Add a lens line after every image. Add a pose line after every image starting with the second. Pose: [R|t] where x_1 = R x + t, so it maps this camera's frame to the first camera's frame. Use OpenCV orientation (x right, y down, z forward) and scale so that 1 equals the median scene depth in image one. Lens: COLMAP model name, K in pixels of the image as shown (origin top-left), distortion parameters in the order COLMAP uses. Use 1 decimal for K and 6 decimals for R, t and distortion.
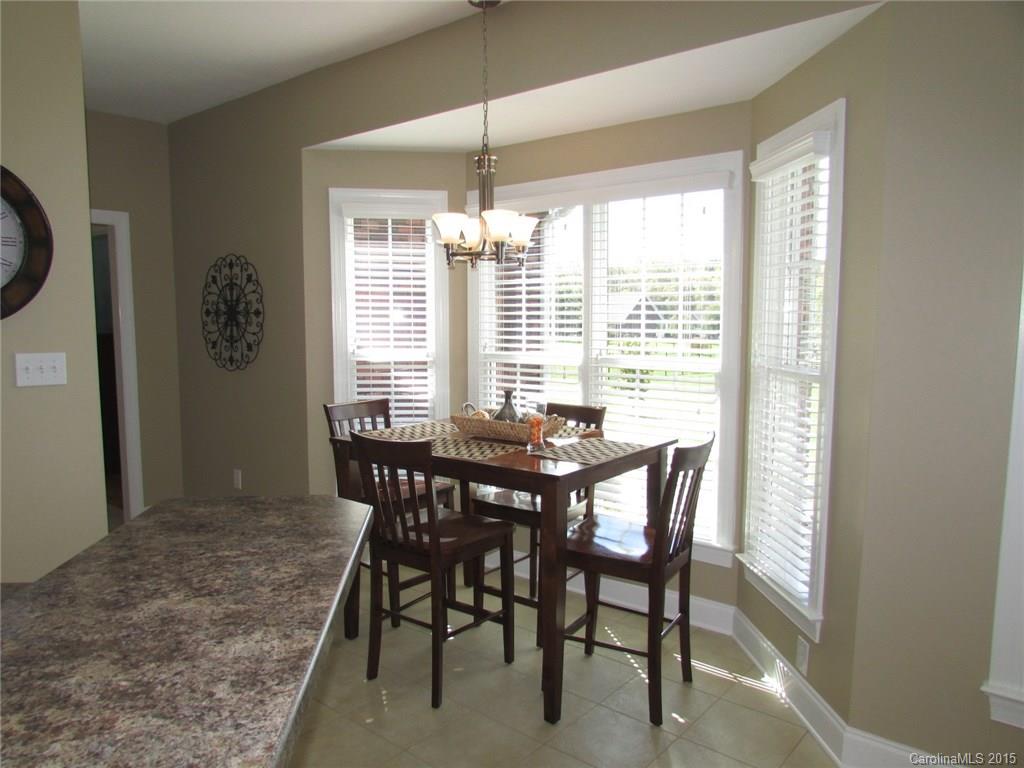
lens RADIAL K [[732.1, 0, 505.8], [0, 732.1, 388.0], [0, 0, 1]] dist [-0.031825, -0.000132]
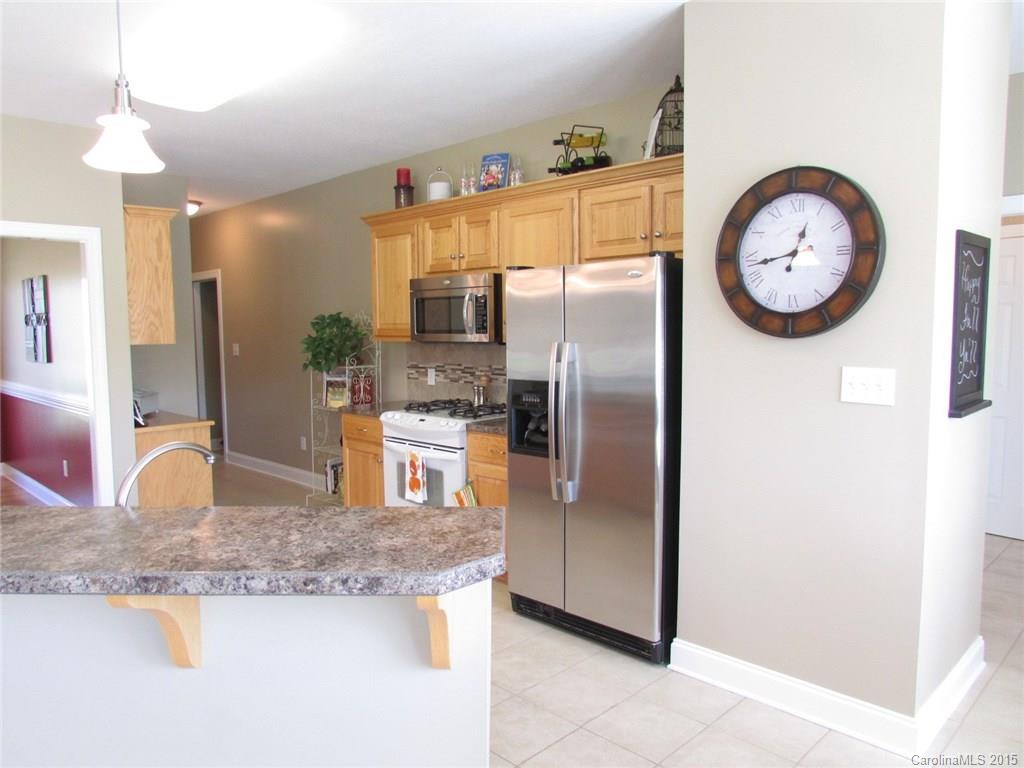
lens RADIAL K [[732.1, 0, 505.8], [0, 732.1, 388.0], [0, 0, 1]] dist [-0.031825, -0.000132]
pose [[-0.092975, 0.081728, -0.992308, 0.791934], [-0.092099, 0.991647, 0.090303, -0.158410], [0.991400, 0.099787, -0.084671, 1.549800]]
